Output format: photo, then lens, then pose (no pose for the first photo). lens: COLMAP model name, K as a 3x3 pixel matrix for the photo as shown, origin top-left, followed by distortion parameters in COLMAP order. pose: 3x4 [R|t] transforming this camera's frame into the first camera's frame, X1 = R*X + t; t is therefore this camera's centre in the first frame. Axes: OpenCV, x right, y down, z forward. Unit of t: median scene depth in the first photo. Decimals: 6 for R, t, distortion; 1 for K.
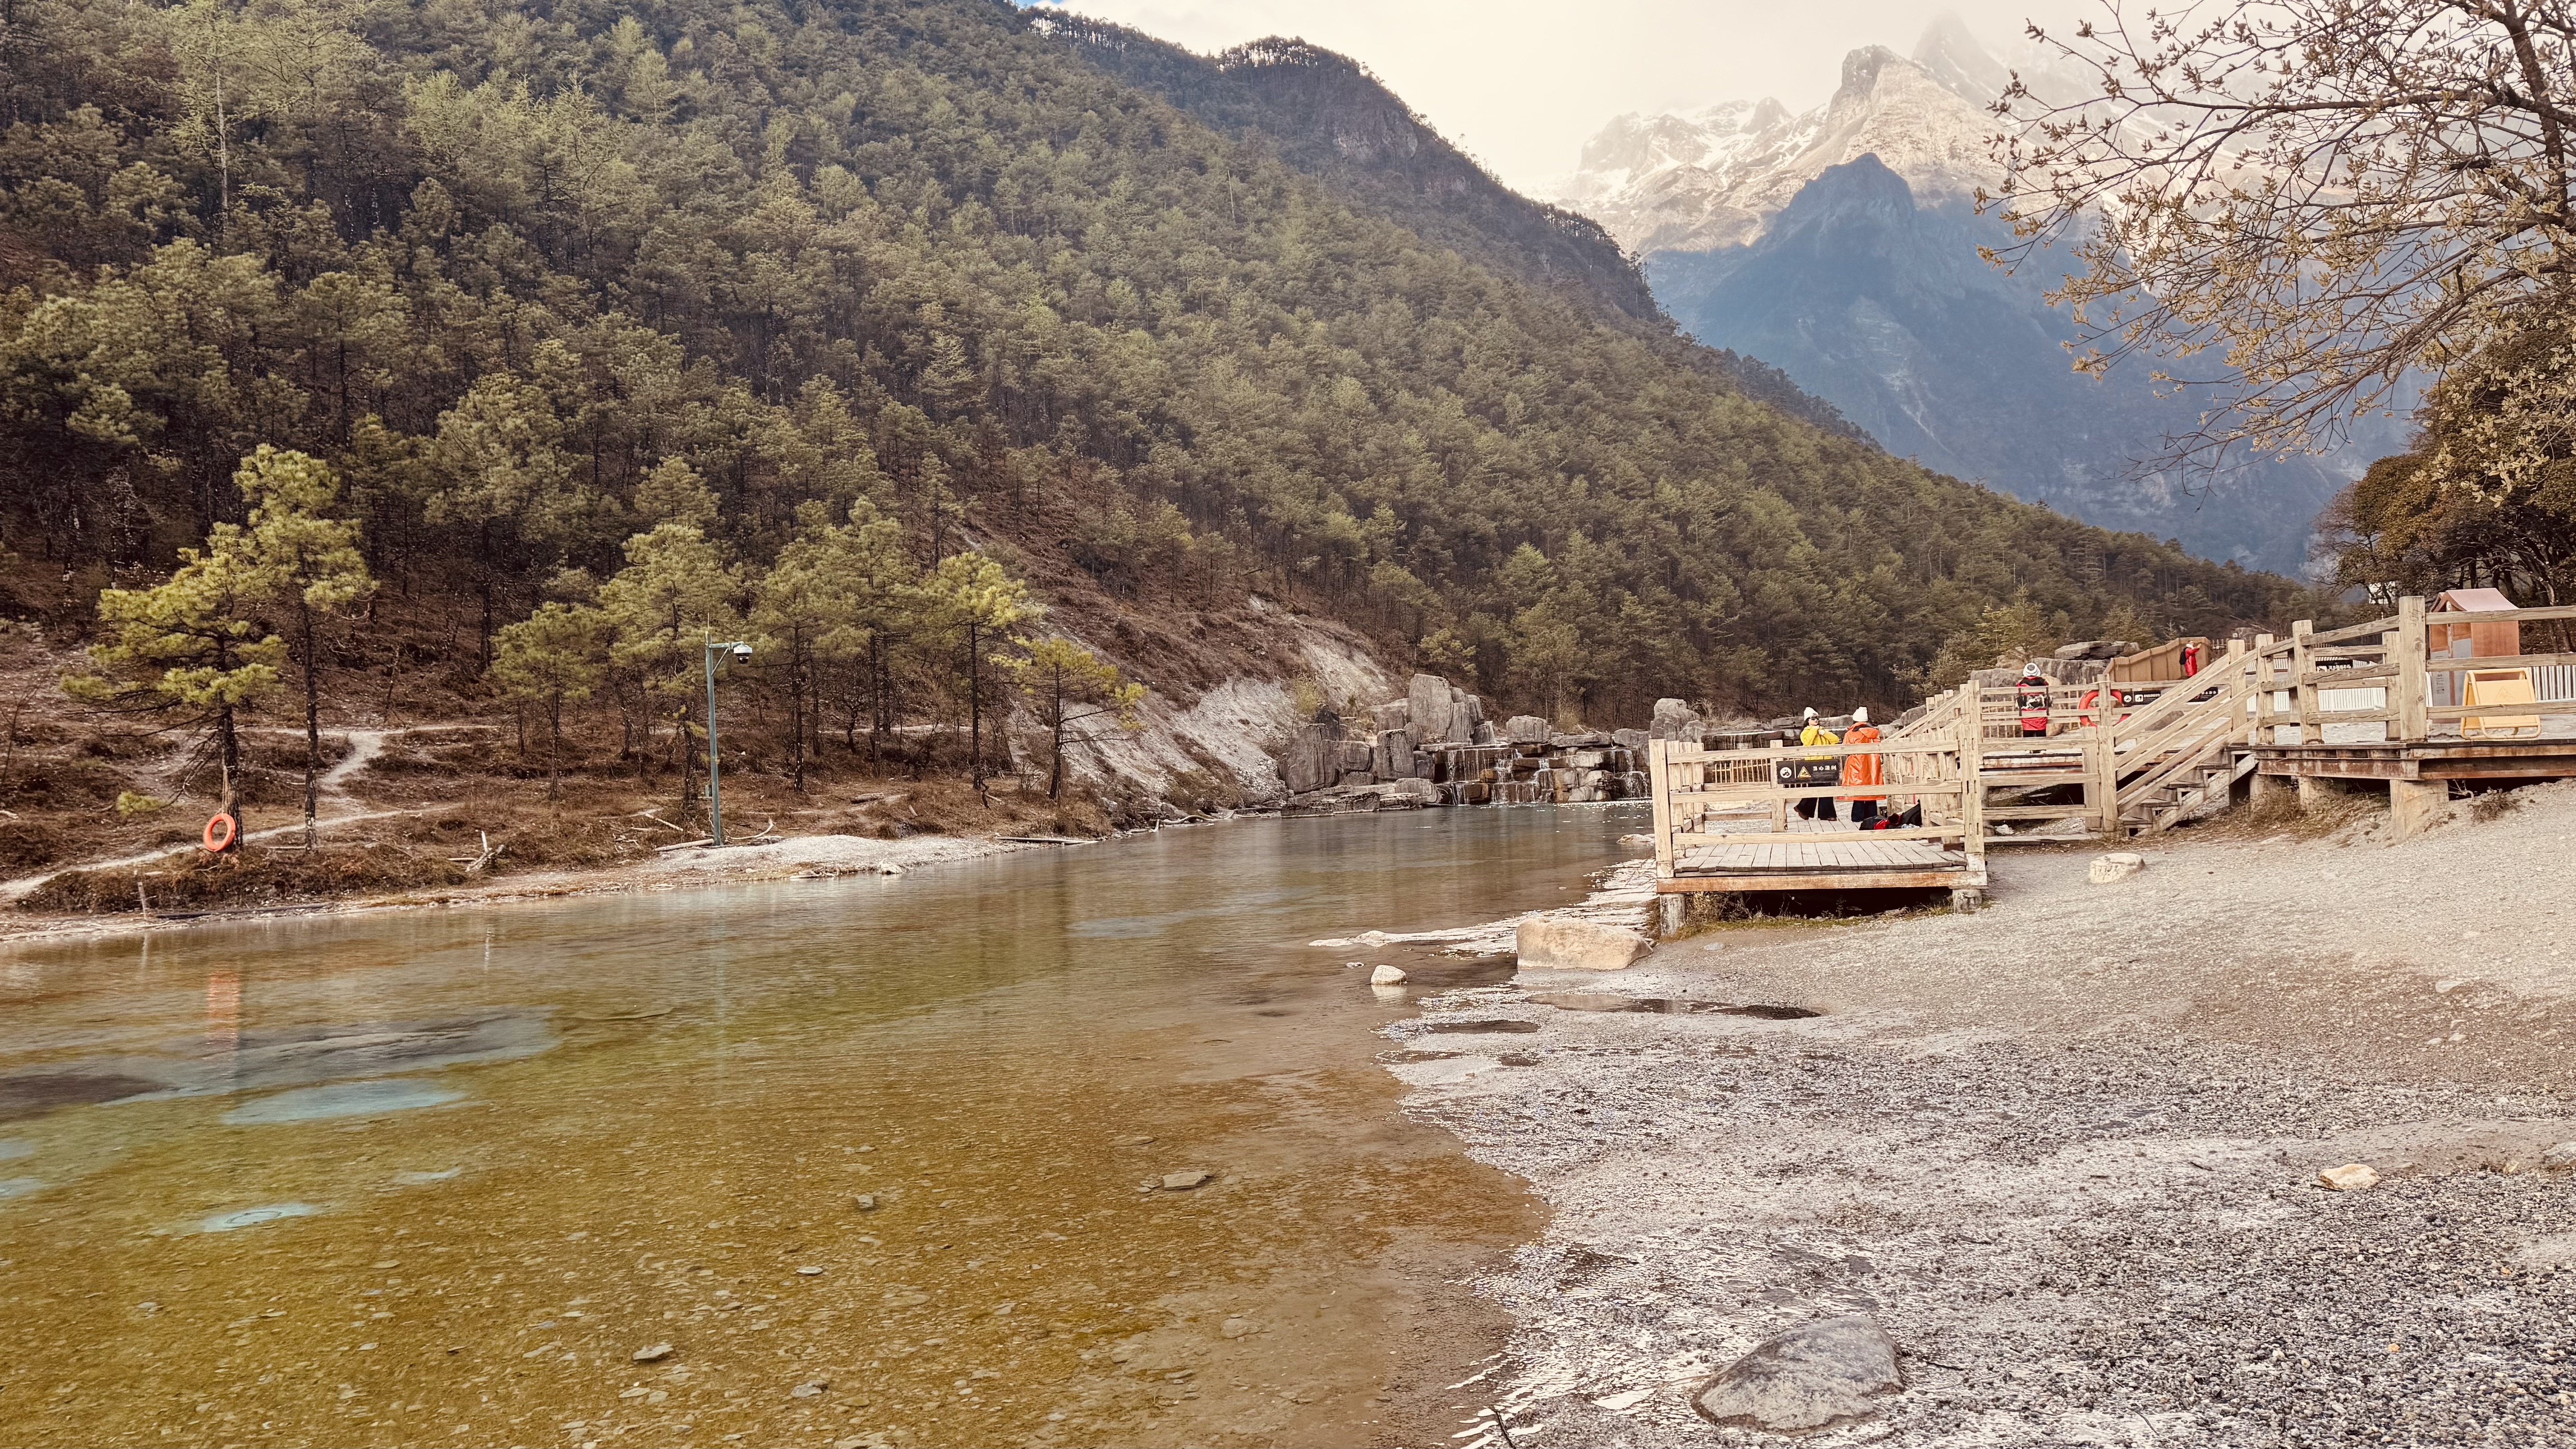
lens RADIAL K [[1757.4, 0, 1301.6], [0, 1757.4, 736.1], [0, 0, 1]] dist [0.215468, -0.431259]
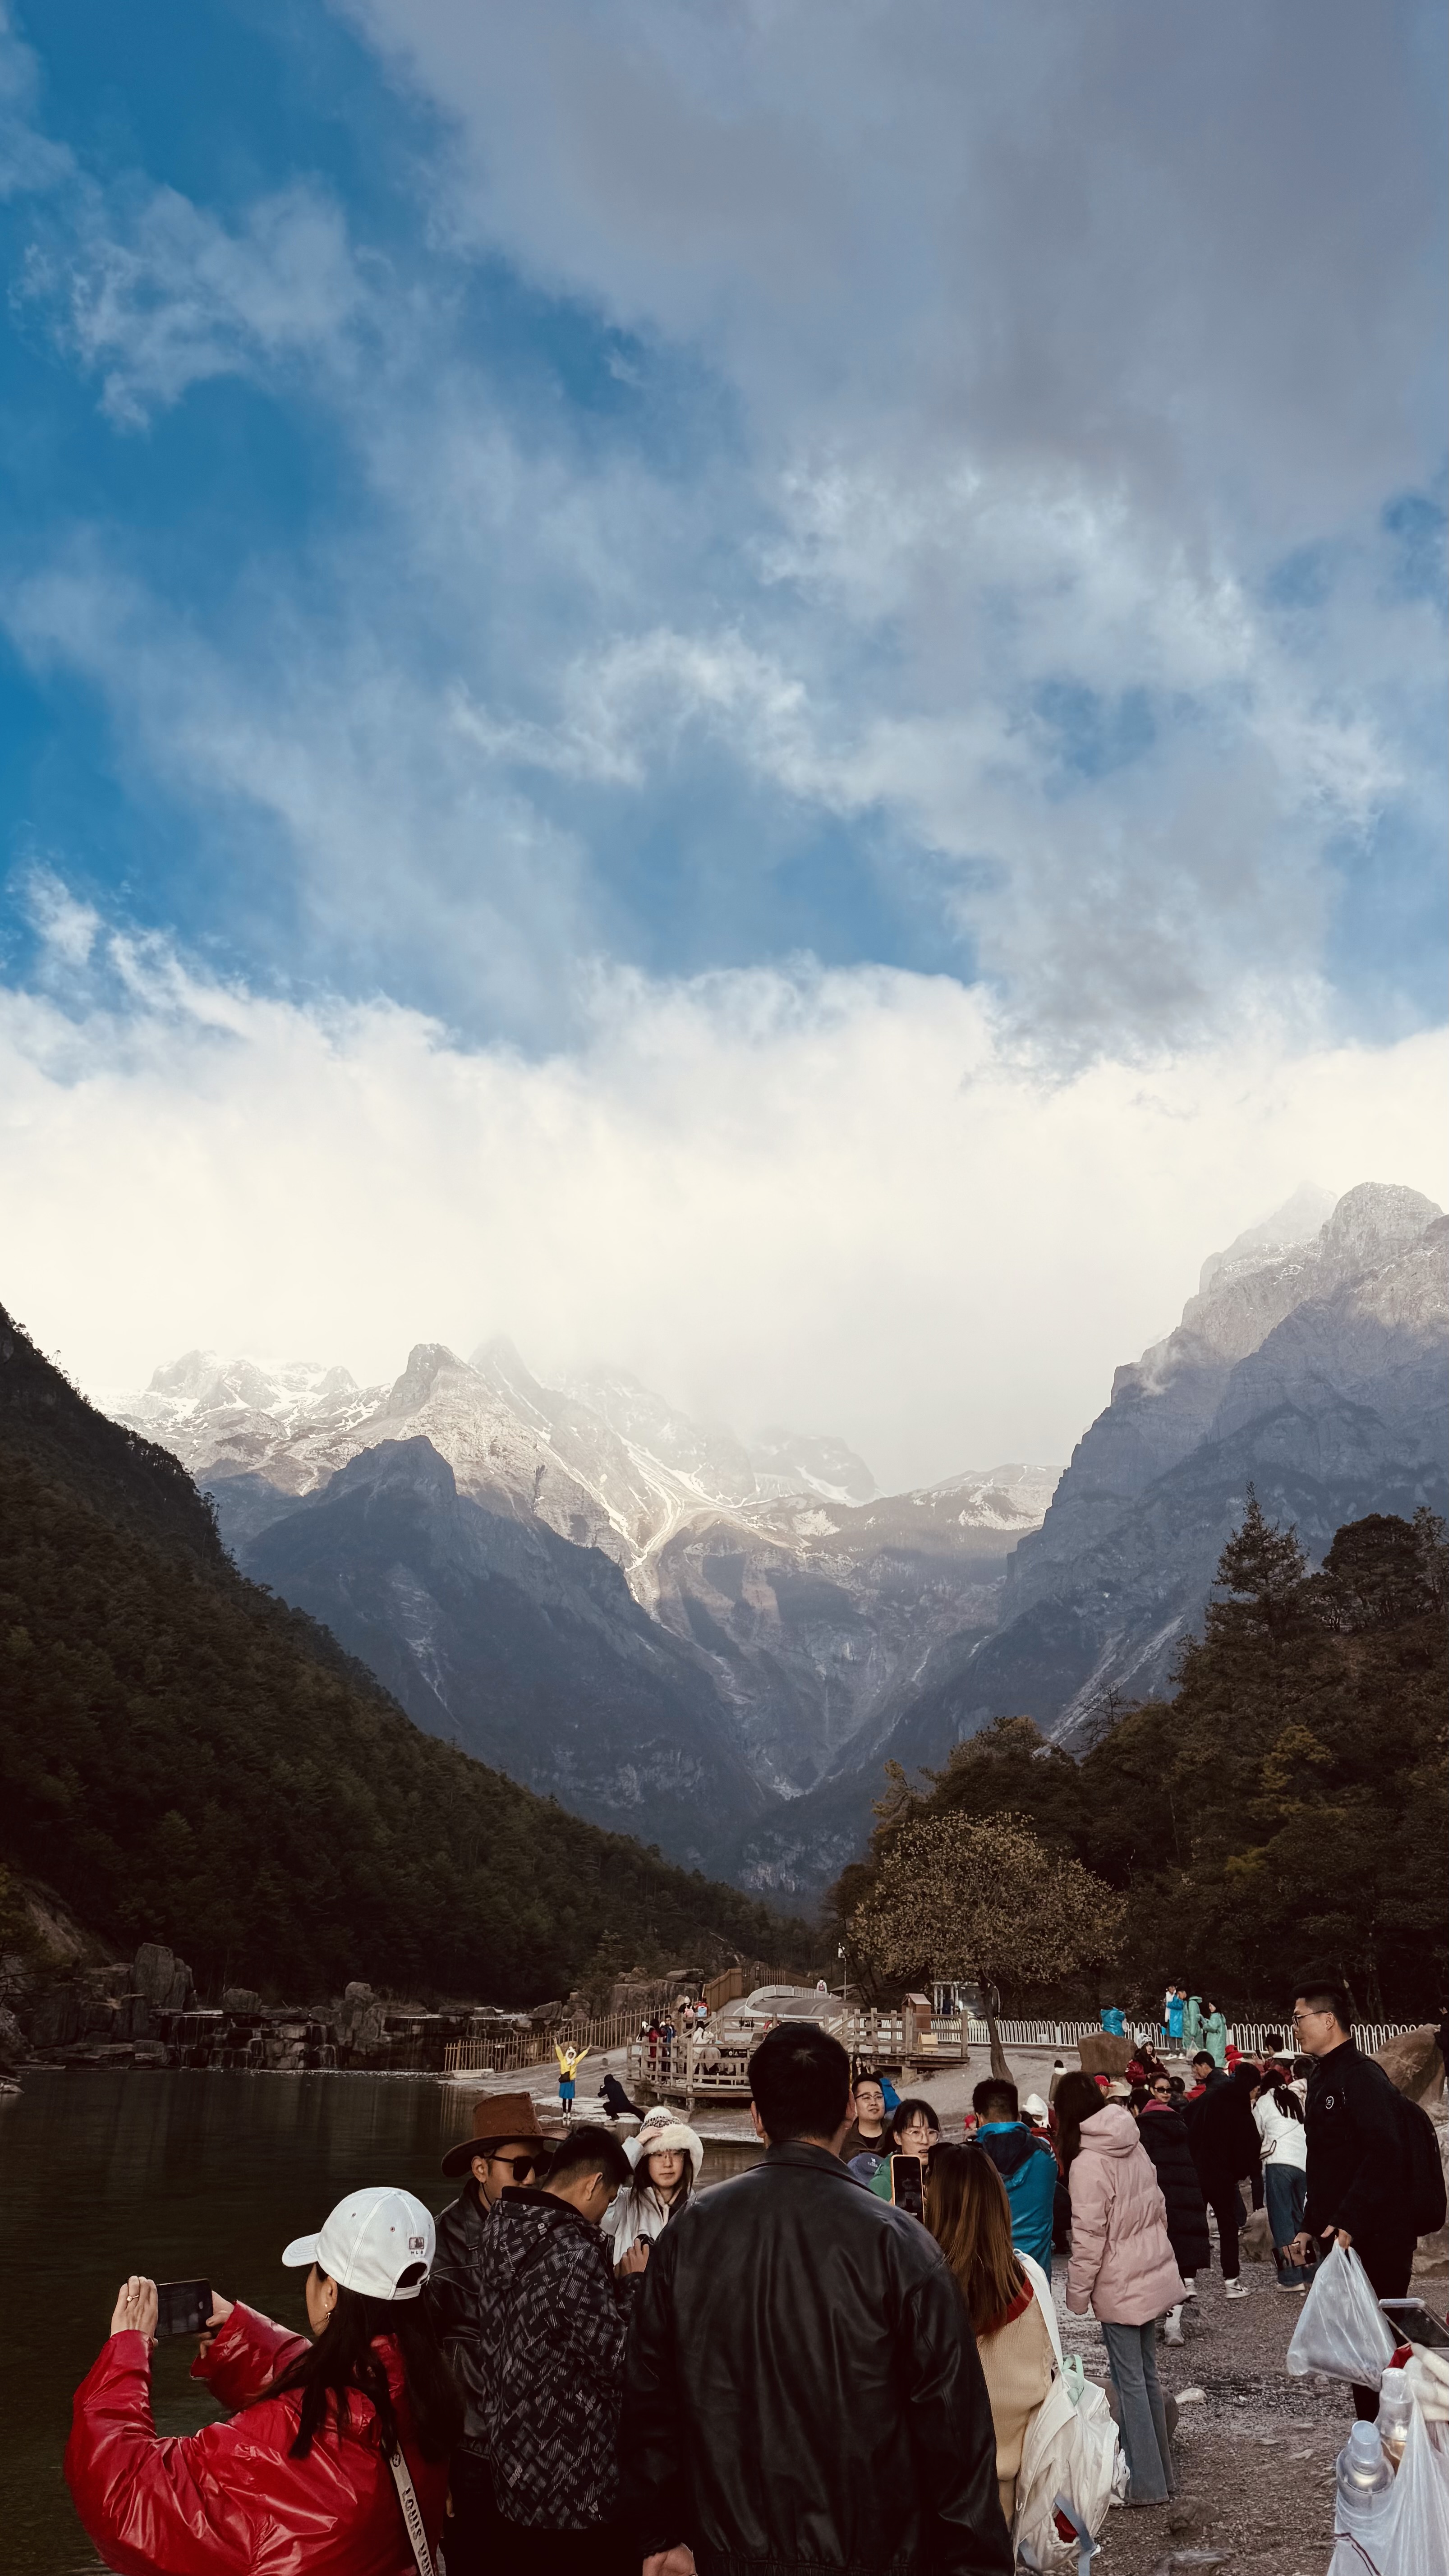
lens RADIAL K [[1757.4, 0, 723.9], [0, 1757.4, 1306.5], [0, 0, 1]] dist [0.215468, -0.431259]
pose [[0.873826, 0.236925, 0.424611, -0.248410], [-0.066902, 0.923535, -0.377634, 0.001113], [-0.481614, 0.301579, 0.822860, -0.351147]]
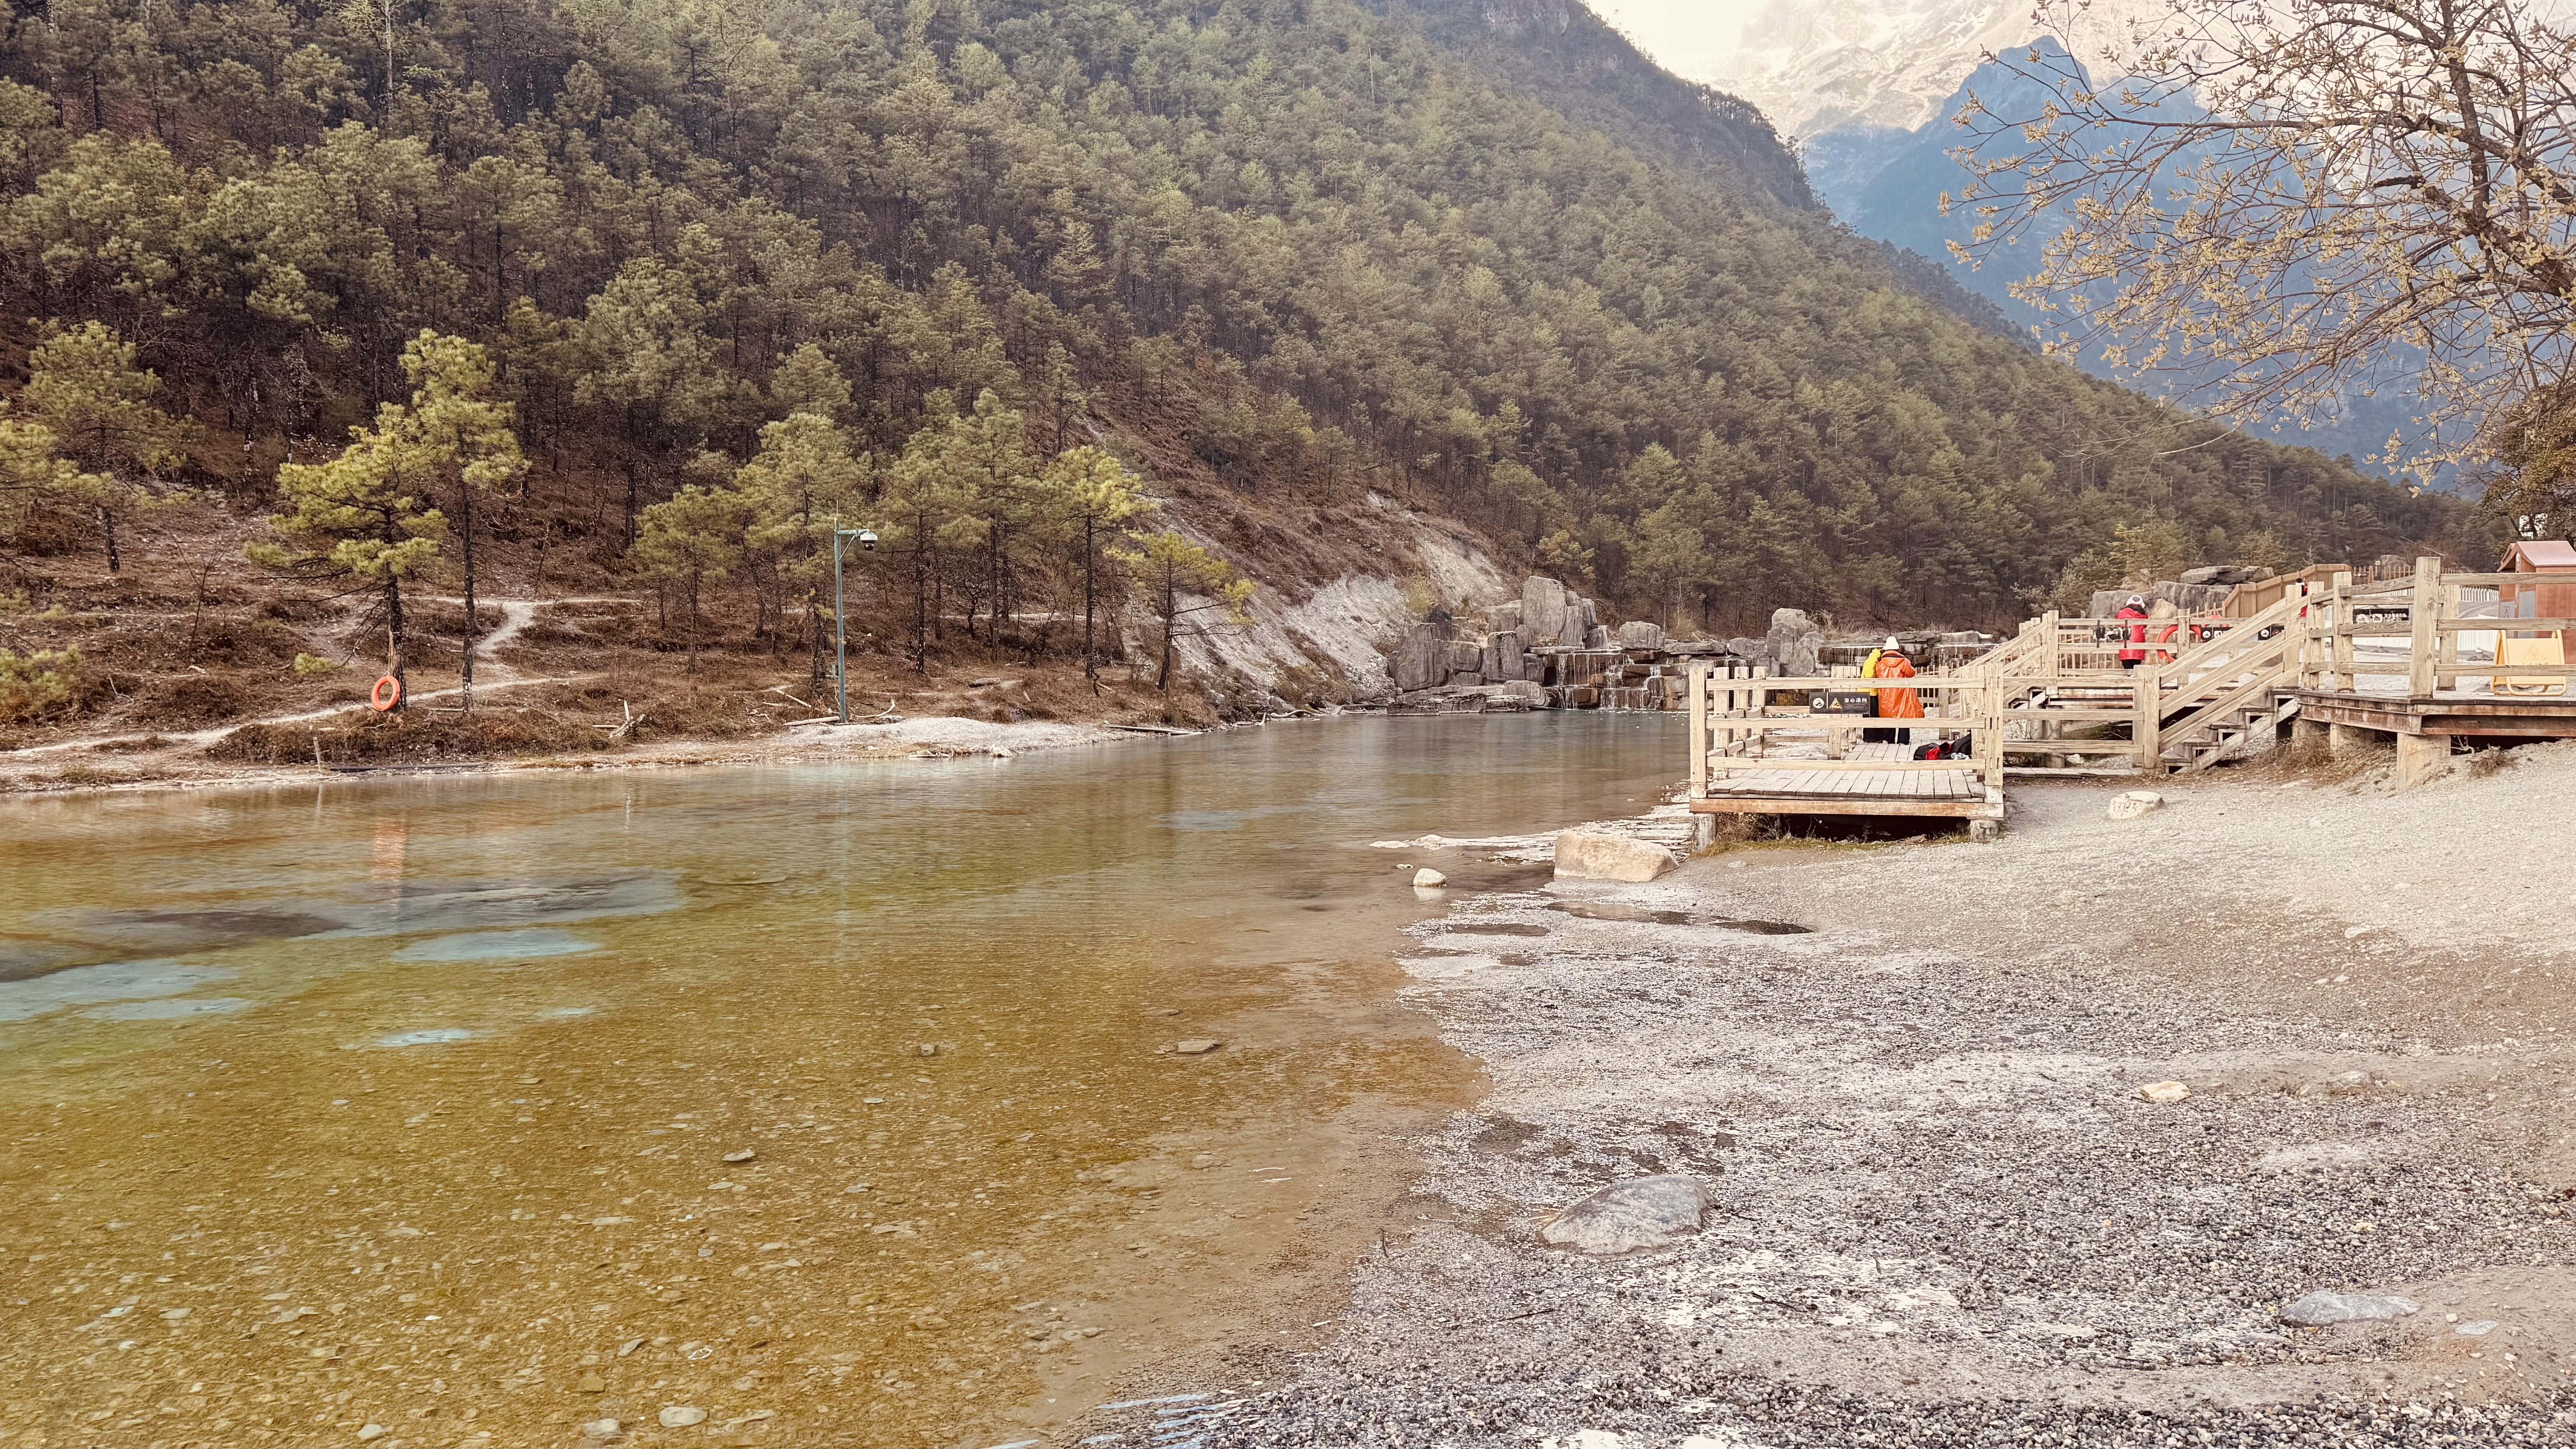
lens RADIAL K [[1757.4, 0, 1301.6], [0, 1757.4, 736.1], [0, 0, 1]] dist [0.215468, -0.431259]
pose [[0.997009, 0.038941, -0.066765, 0.007097], [-0.034807, 0.997469, 0.062003, -0.002769], [0.069011, -0.059493, 0.995840, -0.013573]]
